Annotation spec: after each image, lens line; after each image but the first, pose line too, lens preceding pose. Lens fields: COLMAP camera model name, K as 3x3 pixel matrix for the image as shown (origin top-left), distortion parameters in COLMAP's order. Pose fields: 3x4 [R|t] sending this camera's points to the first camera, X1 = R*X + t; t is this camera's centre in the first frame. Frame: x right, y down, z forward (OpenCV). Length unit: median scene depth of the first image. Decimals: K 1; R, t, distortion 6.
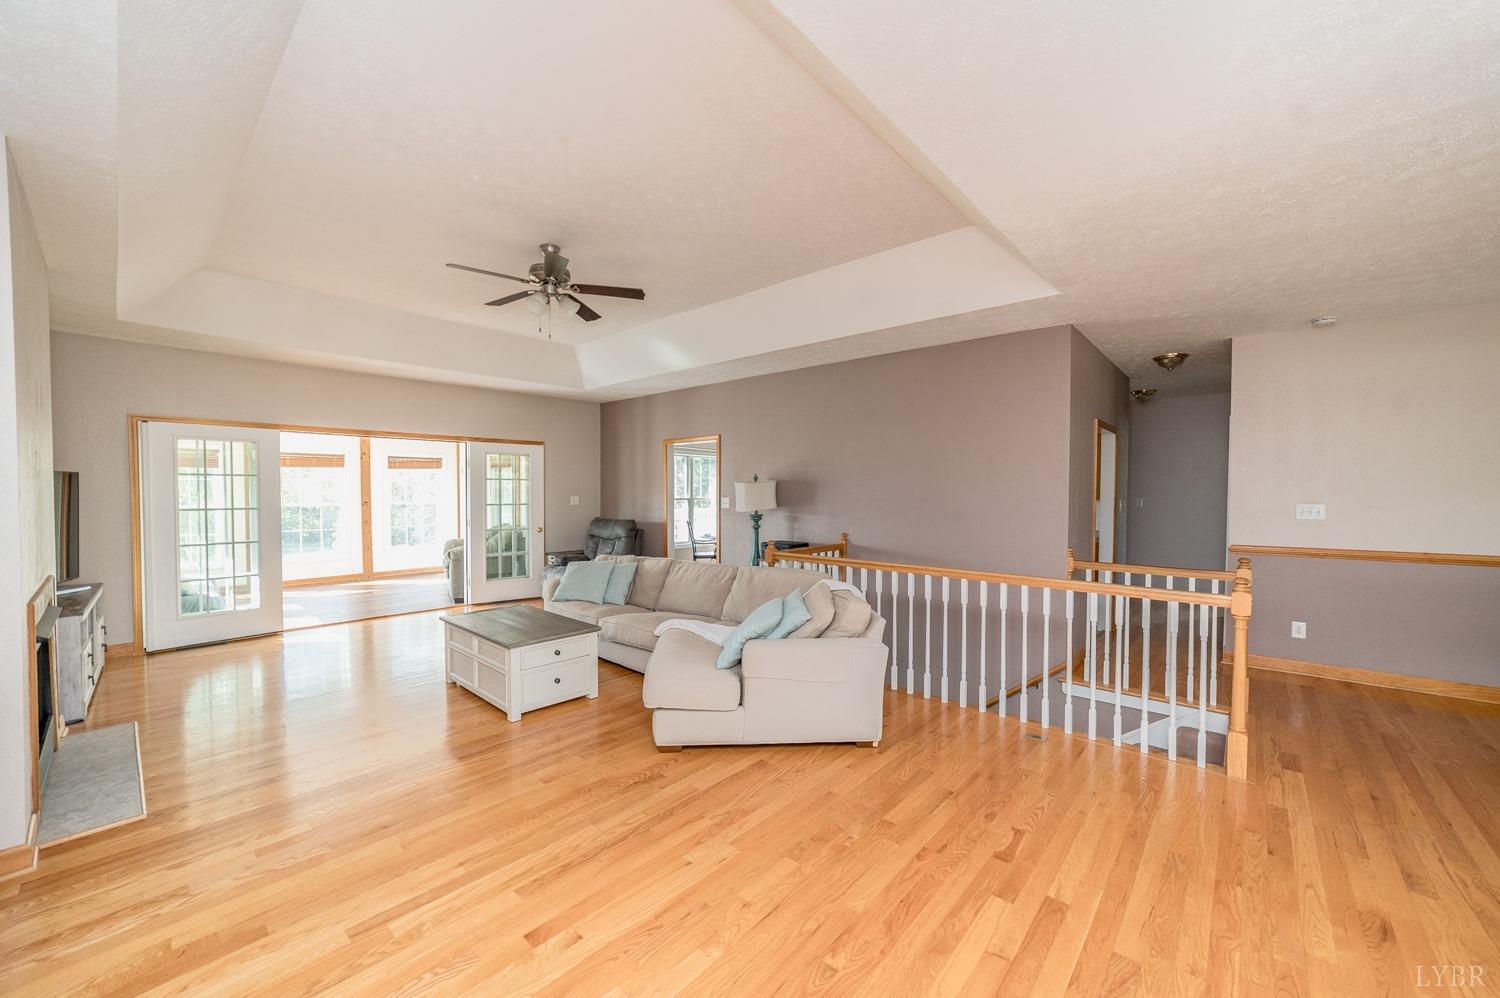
lens RADIAL K [[570.2, 0, 757.2], [0, 570.2, 497.3], [0, 0, 1]] dist [-0.017700, -0.000062]
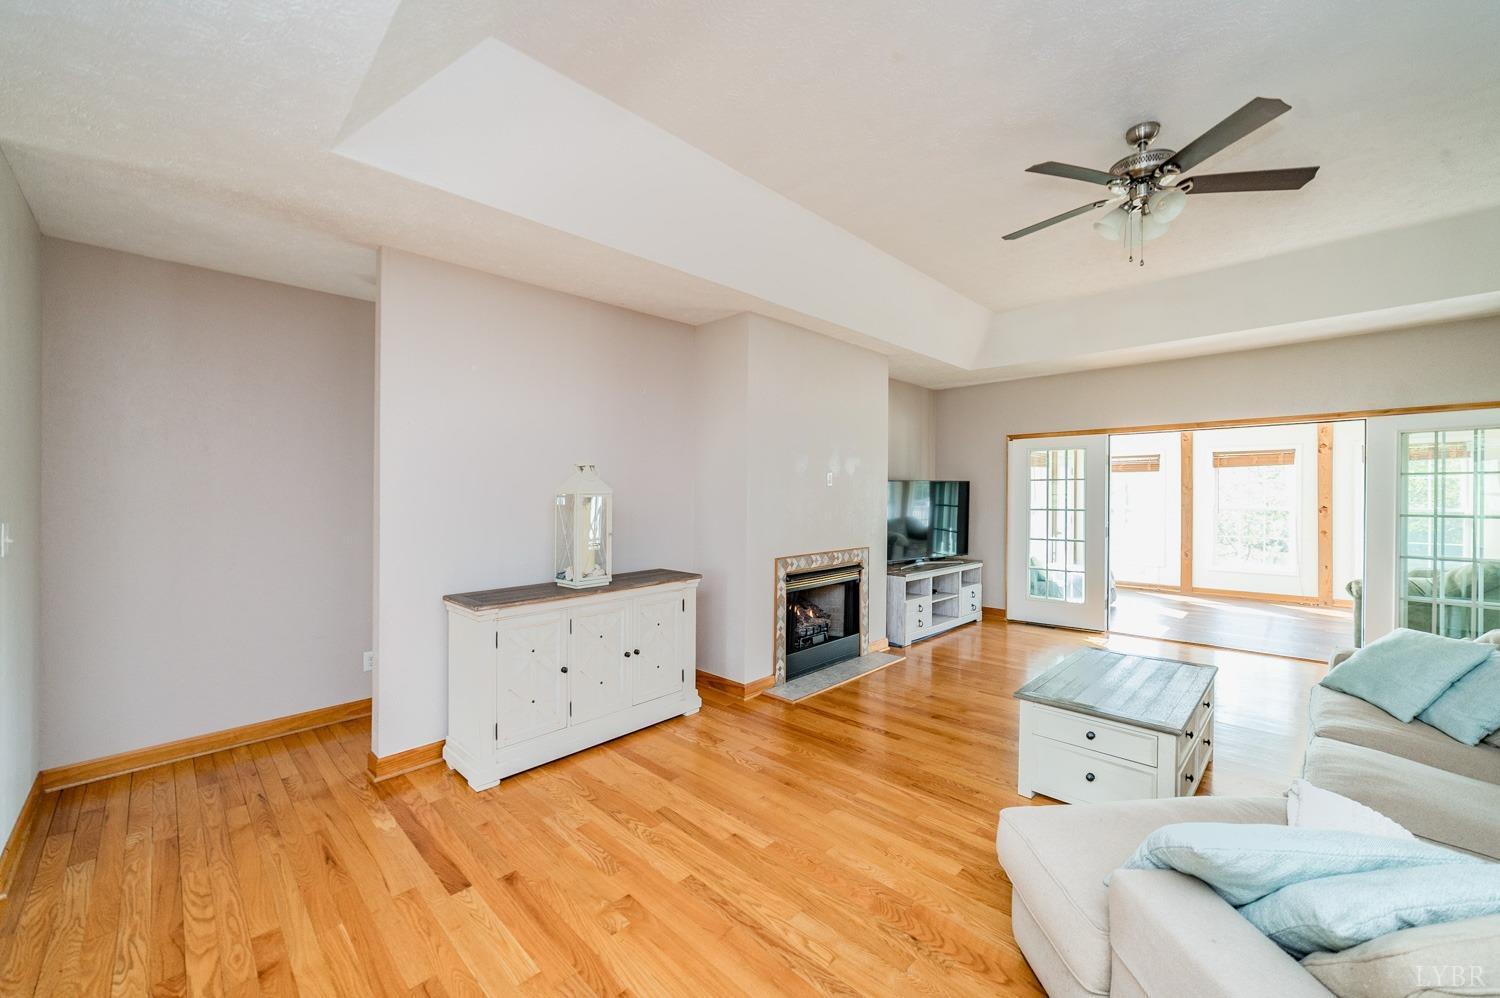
lens RADIAL K [[570.2, 0, 757.2], [0, 570.2, 497.3], [0, 0, 1]] dist [-0.017700, -0.000062]
pose [[-0.041339, 0.004390, -0.999136, 0.229683], [-0.004407, 0.999980, 0.004576, -0.007102], [0.999135, 0.004592, -0.041319, 0.427134]]
